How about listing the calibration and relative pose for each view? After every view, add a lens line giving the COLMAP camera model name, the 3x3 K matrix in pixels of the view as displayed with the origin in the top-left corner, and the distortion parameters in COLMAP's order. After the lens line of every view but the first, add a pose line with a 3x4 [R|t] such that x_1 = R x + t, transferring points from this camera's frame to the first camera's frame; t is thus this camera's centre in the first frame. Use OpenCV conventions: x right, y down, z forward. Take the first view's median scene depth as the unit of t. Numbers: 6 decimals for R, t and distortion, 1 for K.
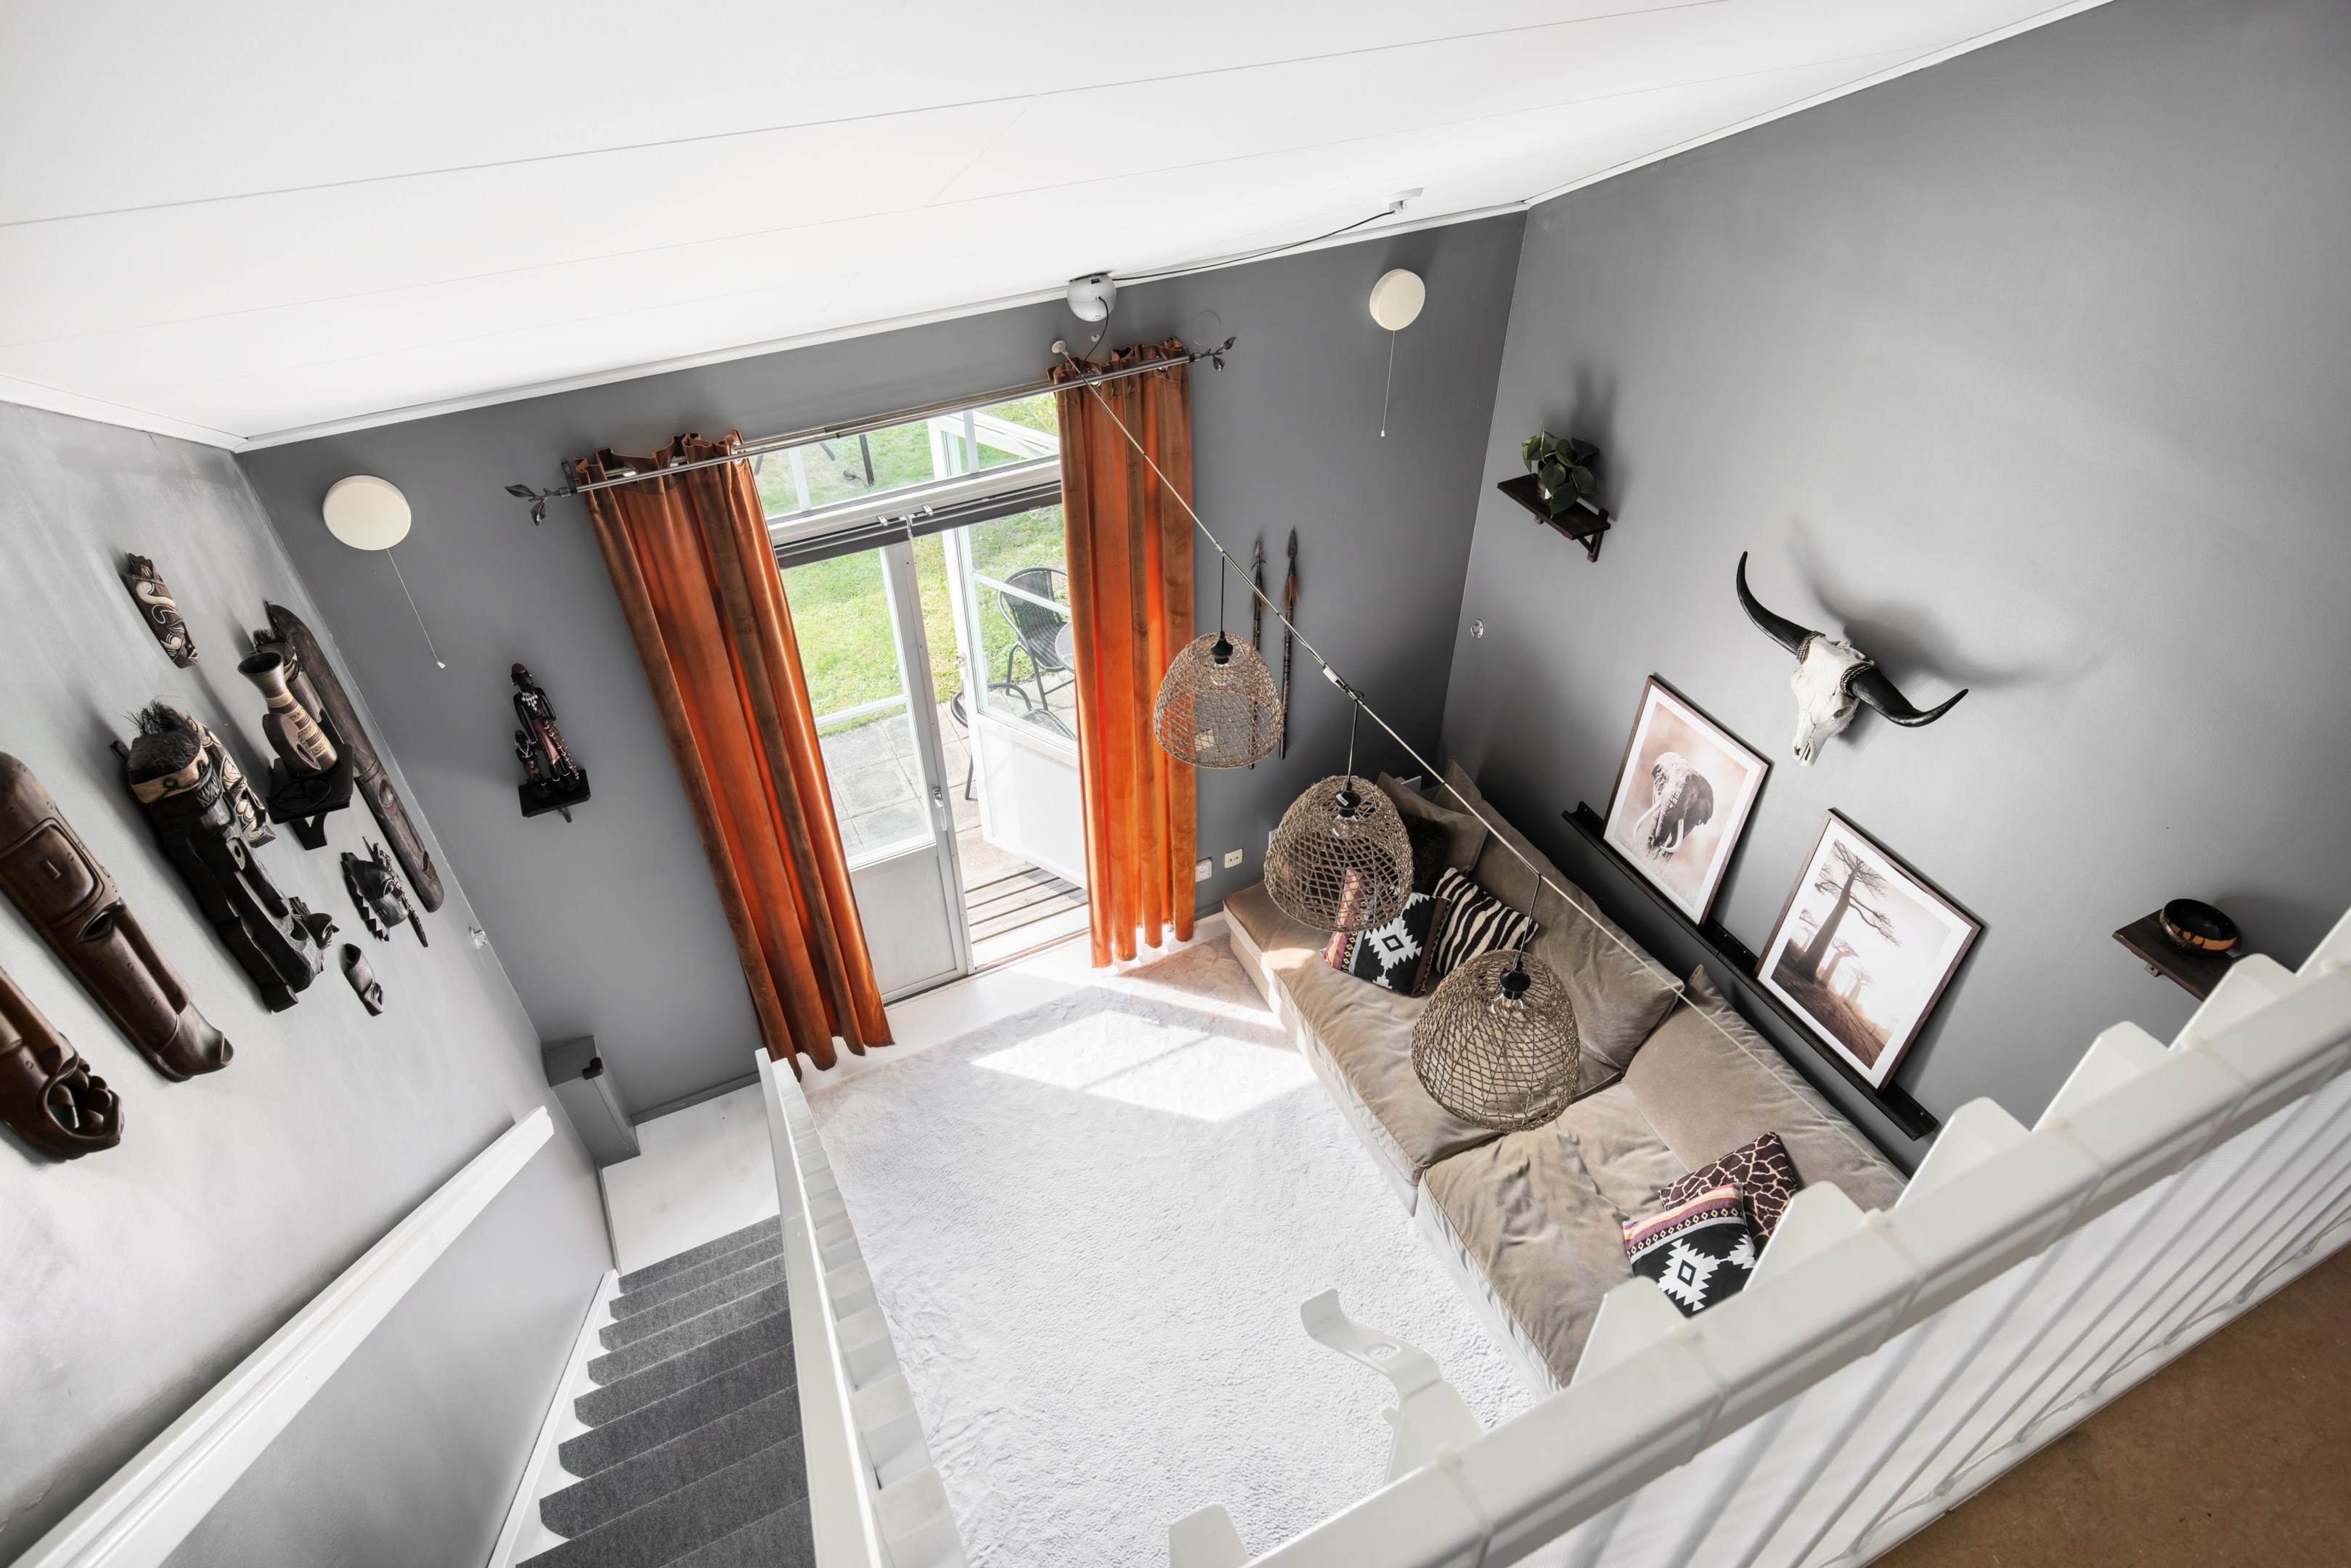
lens RADIAL K [[1311.9, 0, 1174.4], [0, 1311.9, 774.1], [0, 0, 1]] dist [-0.000900, -0.000498]
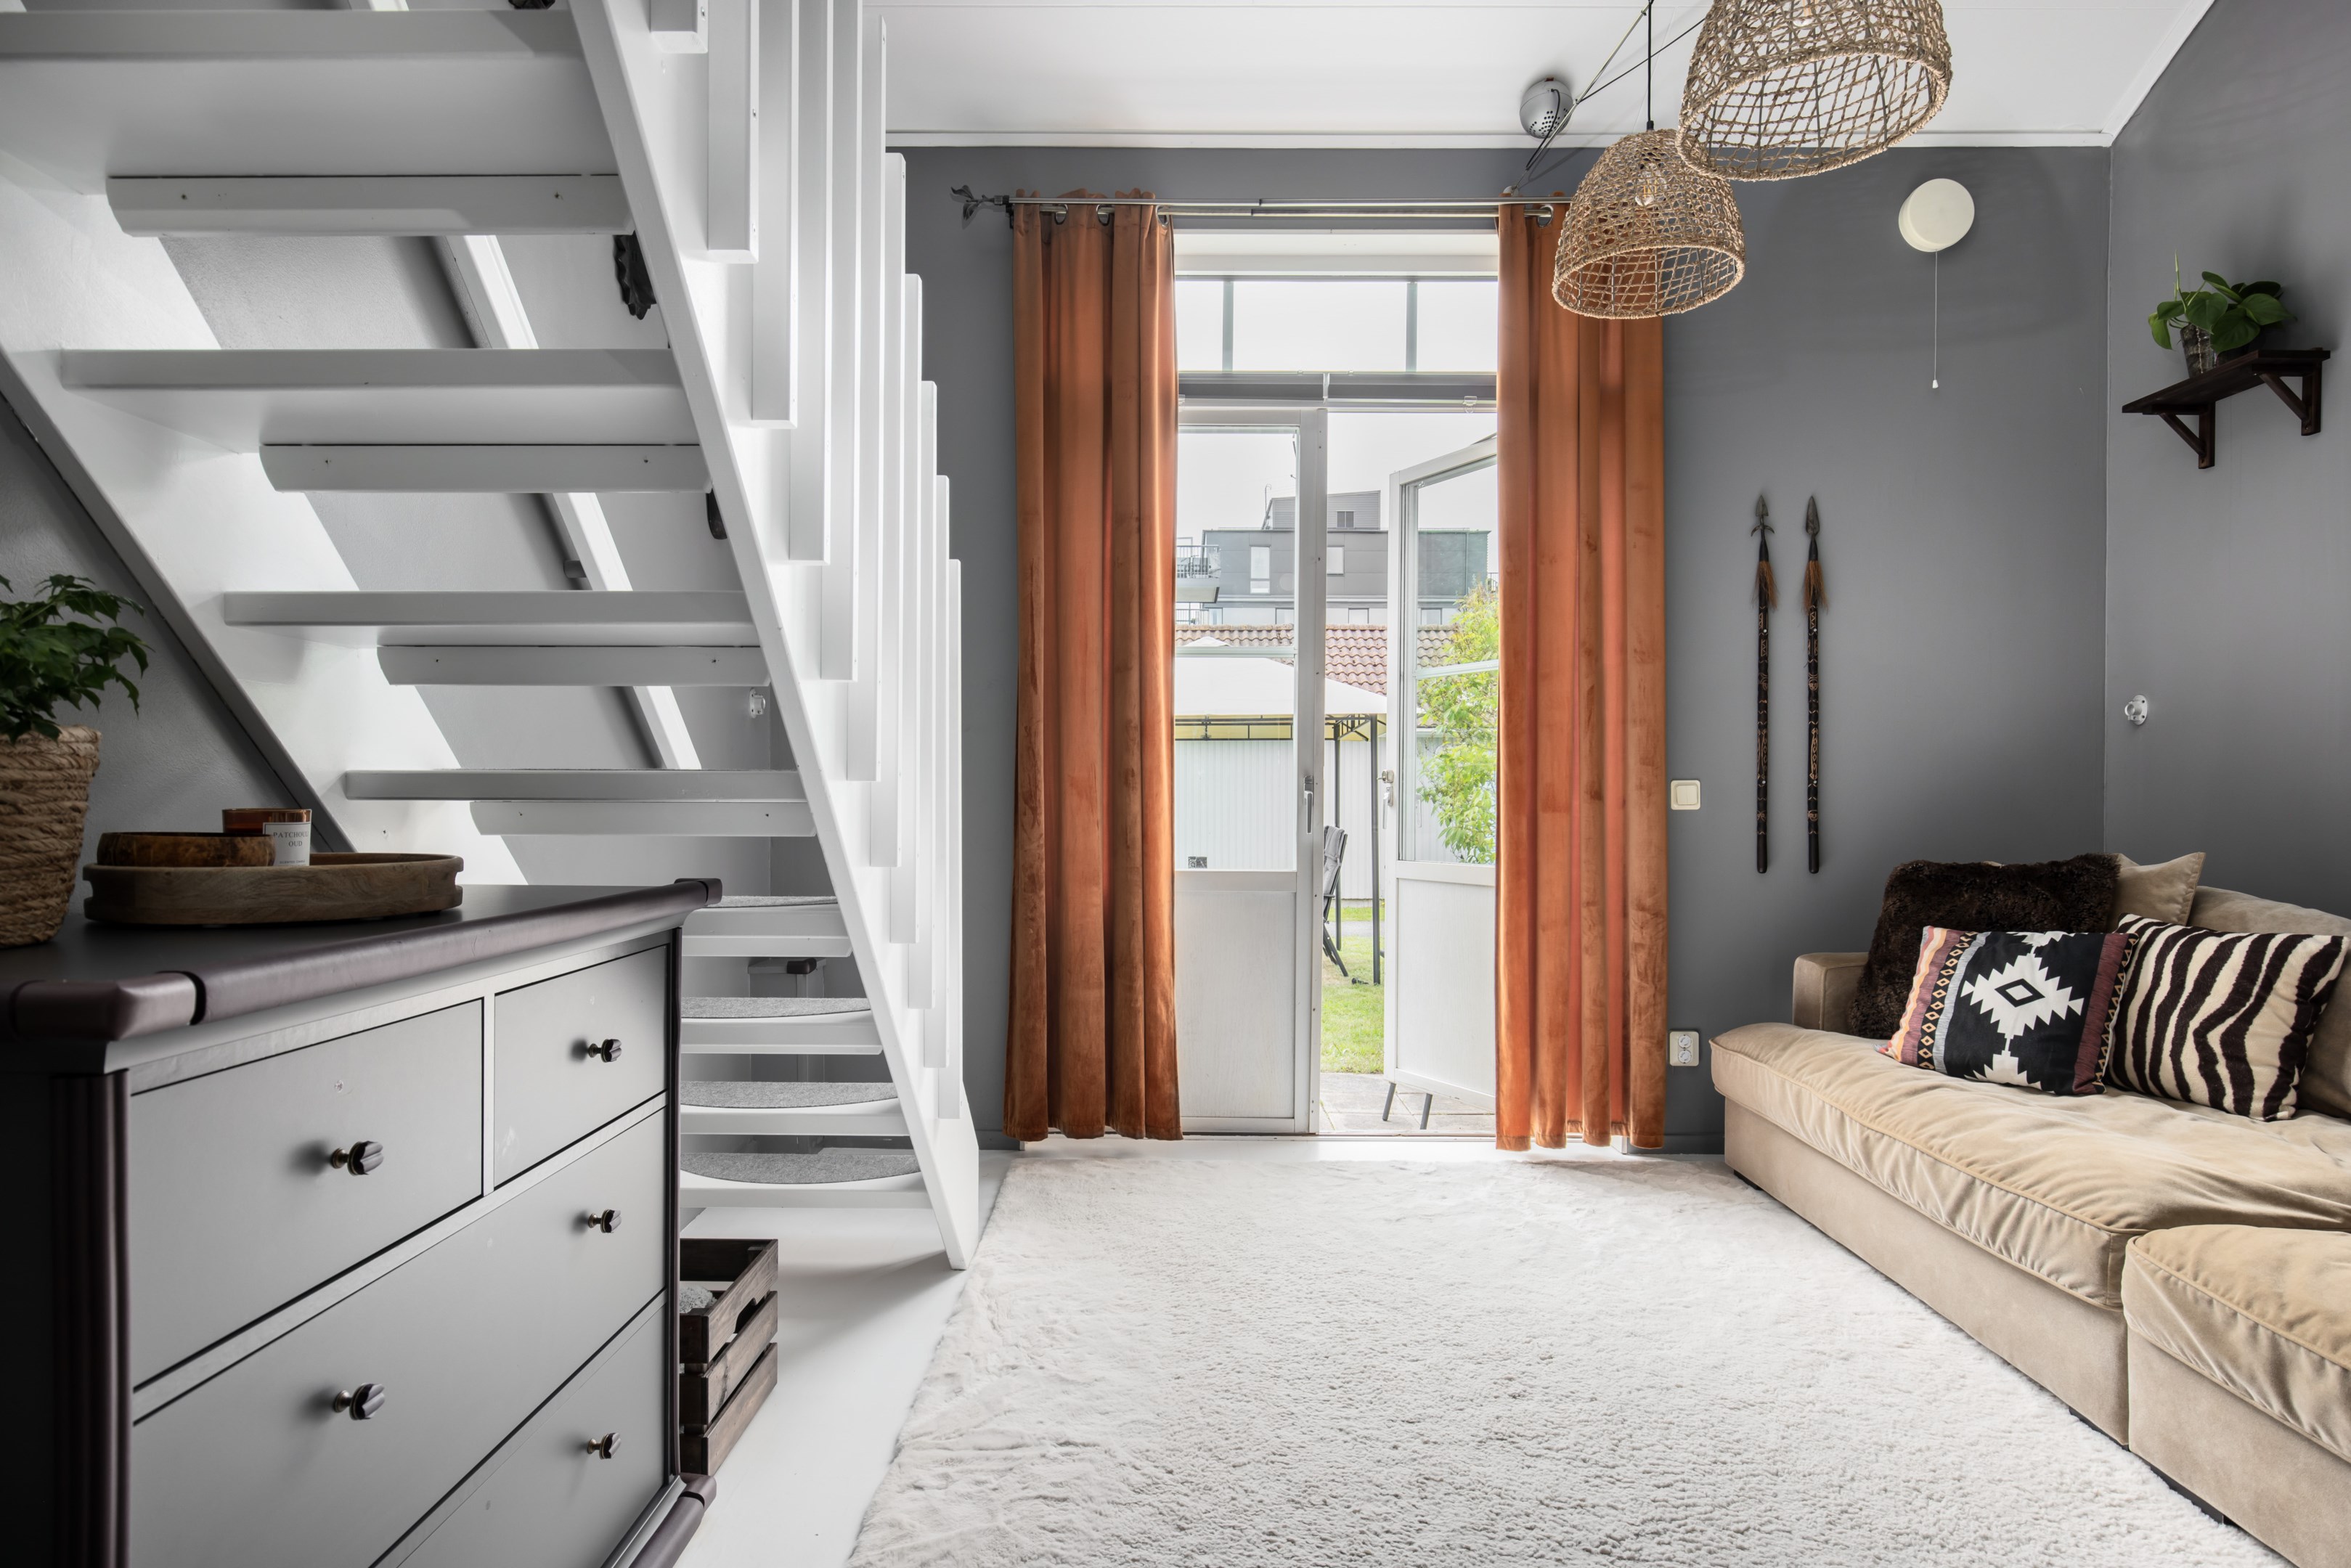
lens RADIAL K [[1250.6, 0, 1176.6], [0, 1250.6, 800.6], [0, 0, 1]] dist [-0.000326, -0.000235]
pose [[0.895548, 0.008910, -0.444876, 0.084180], [-0.297358, 0.755752, -0.583452, 0.497099], [0.331018, 0.654797, 0.679462, 0.482762]]
